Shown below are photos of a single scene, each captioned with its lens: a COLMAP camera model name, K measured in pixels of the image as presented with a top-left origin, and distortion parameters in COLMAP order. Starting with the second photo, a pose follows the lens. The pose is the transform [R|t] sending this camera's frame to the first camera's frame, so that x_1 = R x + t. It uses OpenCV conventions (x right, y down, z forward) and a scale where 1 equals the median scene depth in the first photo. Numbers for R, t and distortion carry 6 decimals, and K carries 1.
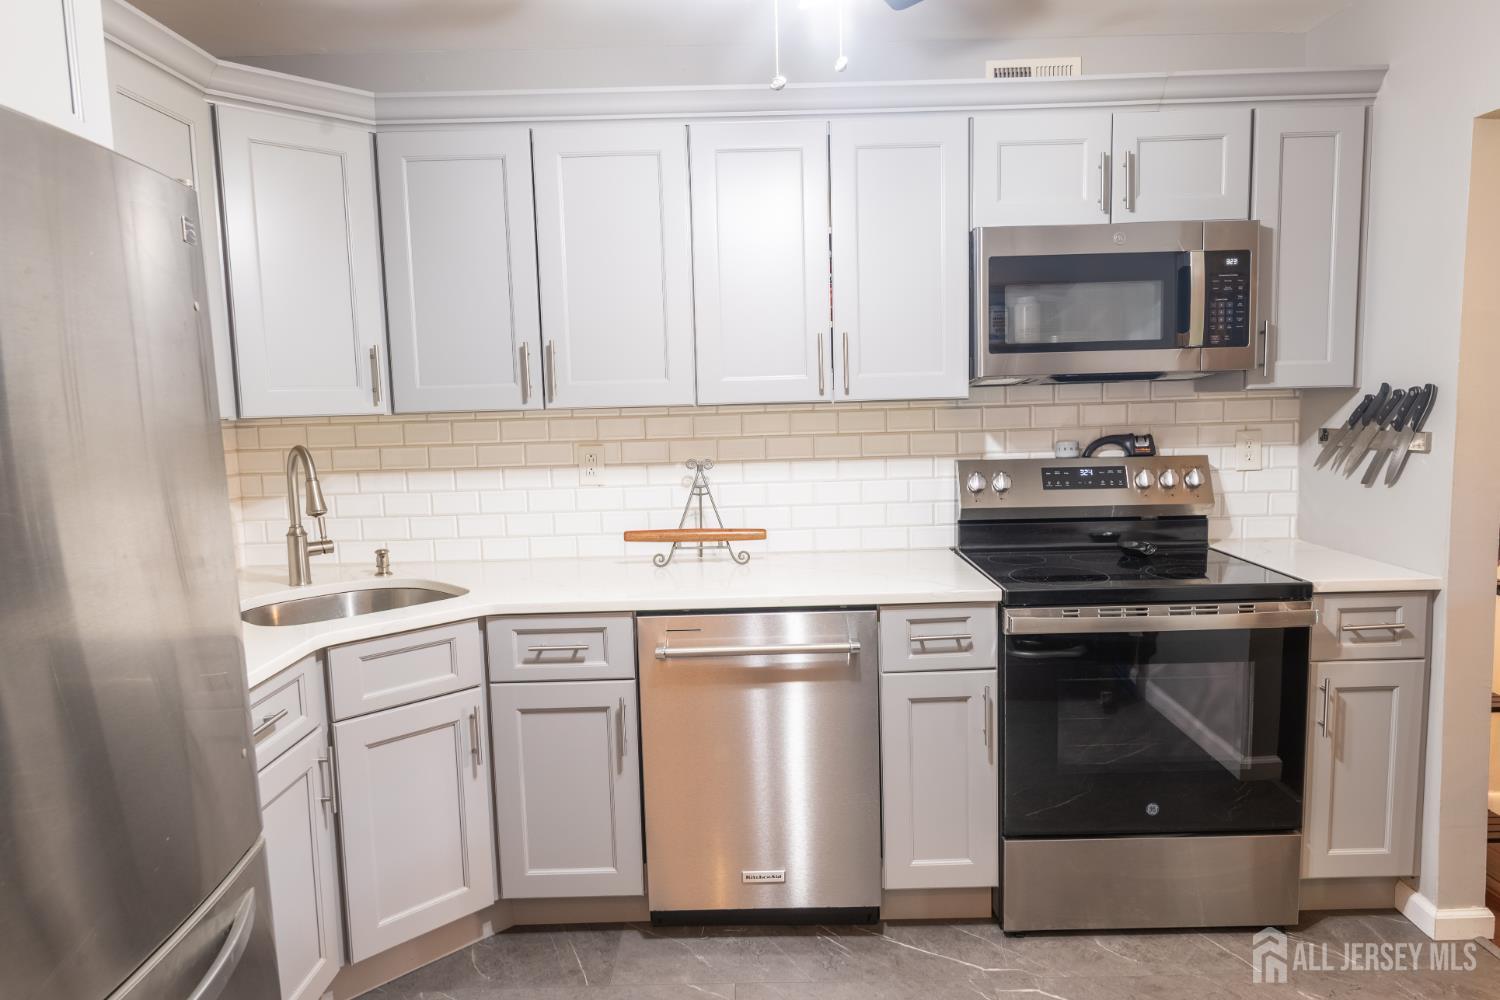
lens RADIAL K [[967.9, 0, 754.2], [0, 967.9, 505.2], [0, 0, 1]] dist [0.005165, -0.004011]
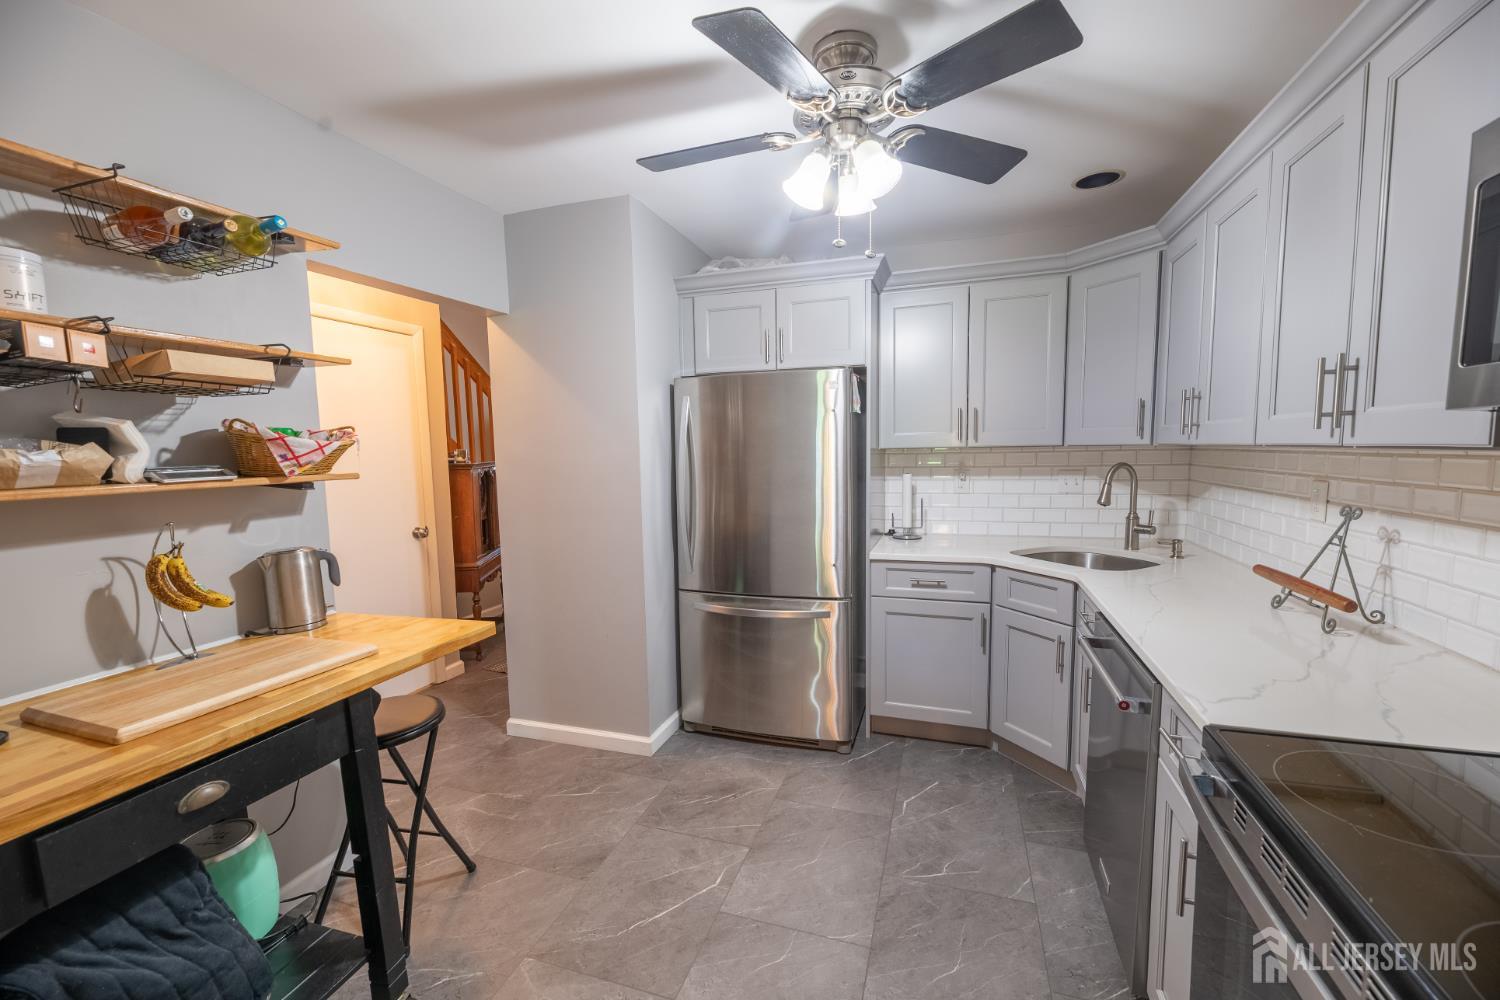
lens RADIAL K [[603.3, 0, 754.0], [0, 603.3, 506.6], [0, 0, 1]] dist [0.000745, -0.002184]
pose [[-0.314928, 0.126859, -0.940599, 0.653277], [-0.076340, 0.984431, 0.158330, -0.097157], [0.946040, 0.121668, -0.300340, 0.697601]]
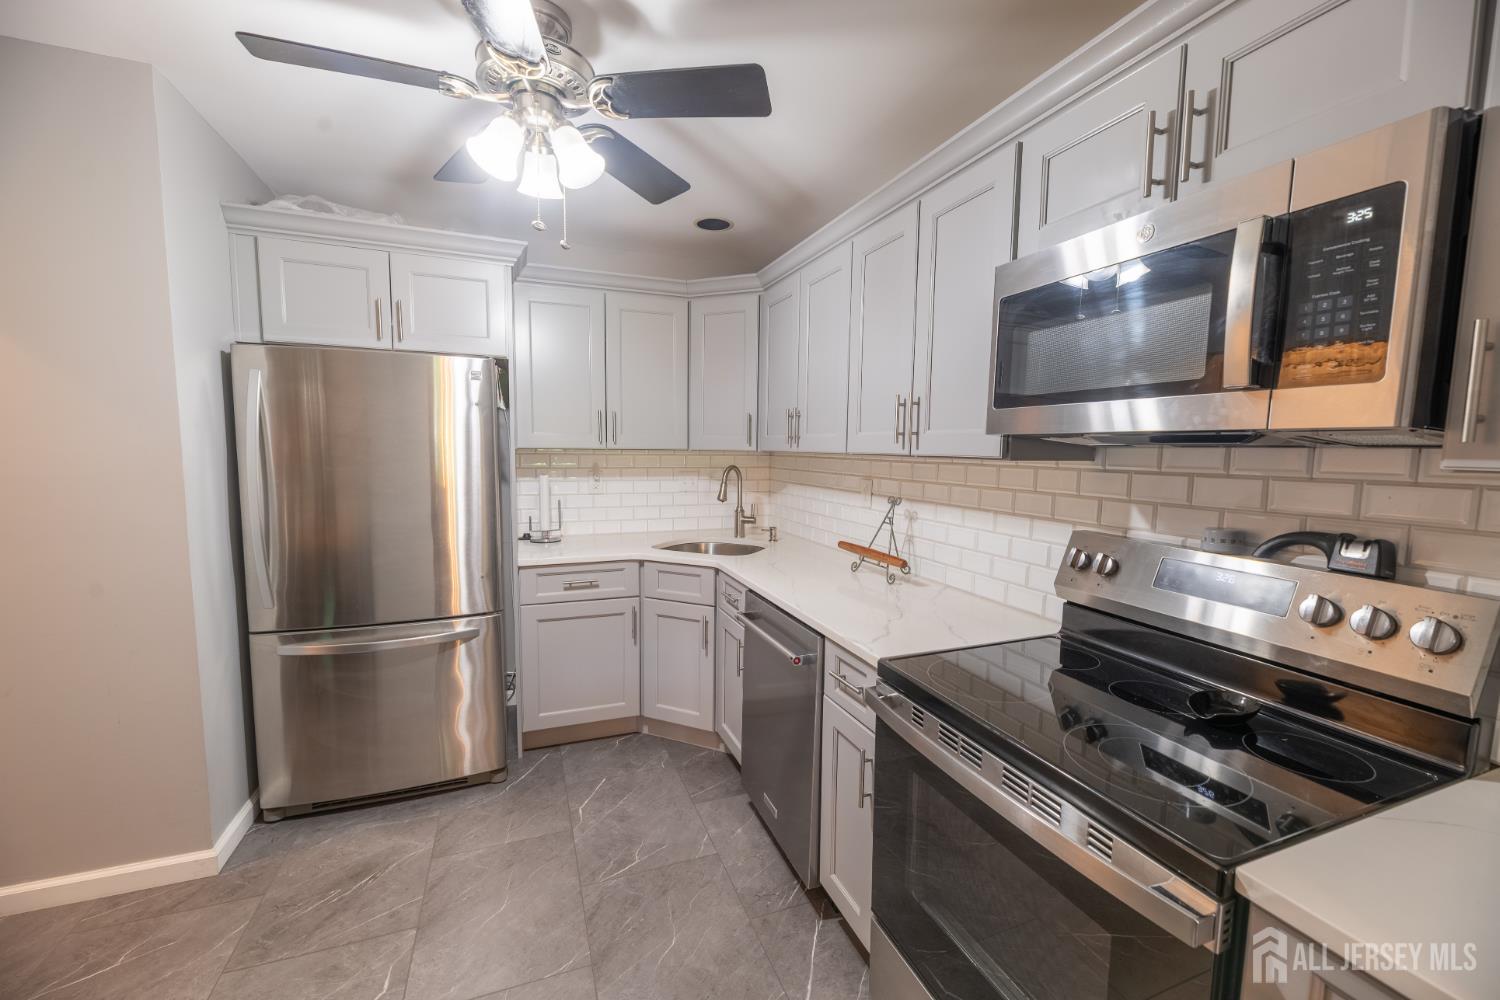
lens RADIAL K [[603.3, 0, 754.0], [0, 603.3, 506.6], [0, 0, 1]] dist [0.000745, -0.002184]
pose [[0.363046, 0.124100, -0.923470, 0.645908], [-0.124912, 0.988627, 0.083749, -0.082404], [0.923360, 0.084948, 0.374419, 0.567146]]
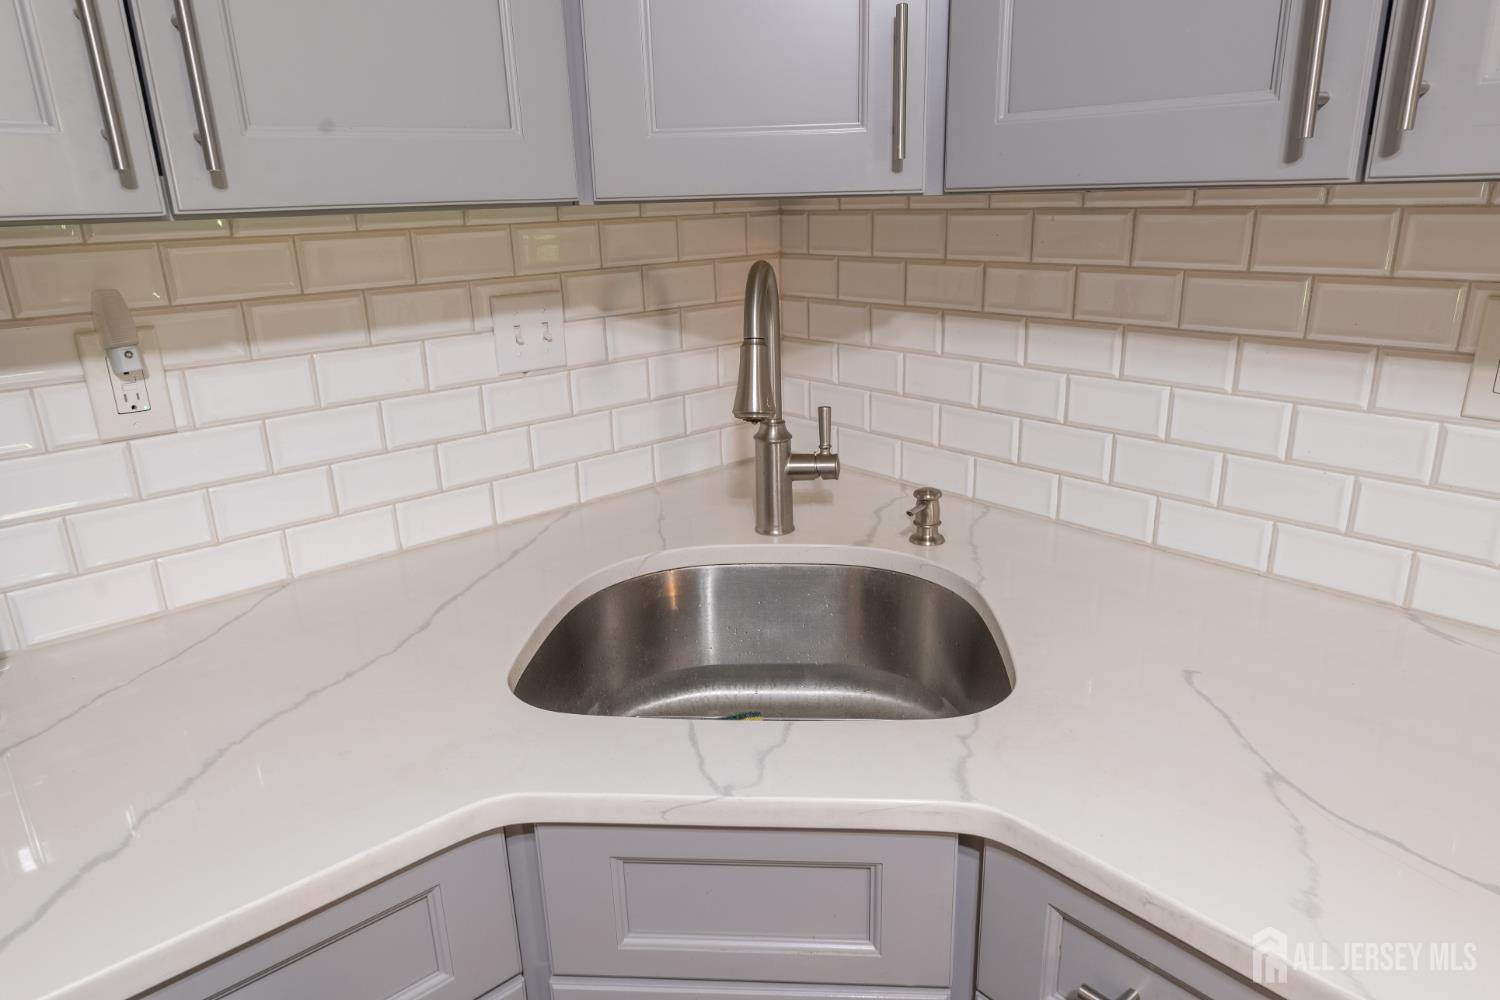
lens RADIAL K [[967.9, 0, 754.2], [0, 967.9, 505.2], [0, 0, 1]] dist [0.005165, -0.004011]
pose [[0.660420, 0.240265, -0.711420, -0.104039], [-0.074043, 0.963647, 0.256714, -0.064849], [0.747237, -0.116864, 0.654202, 0.646417]]
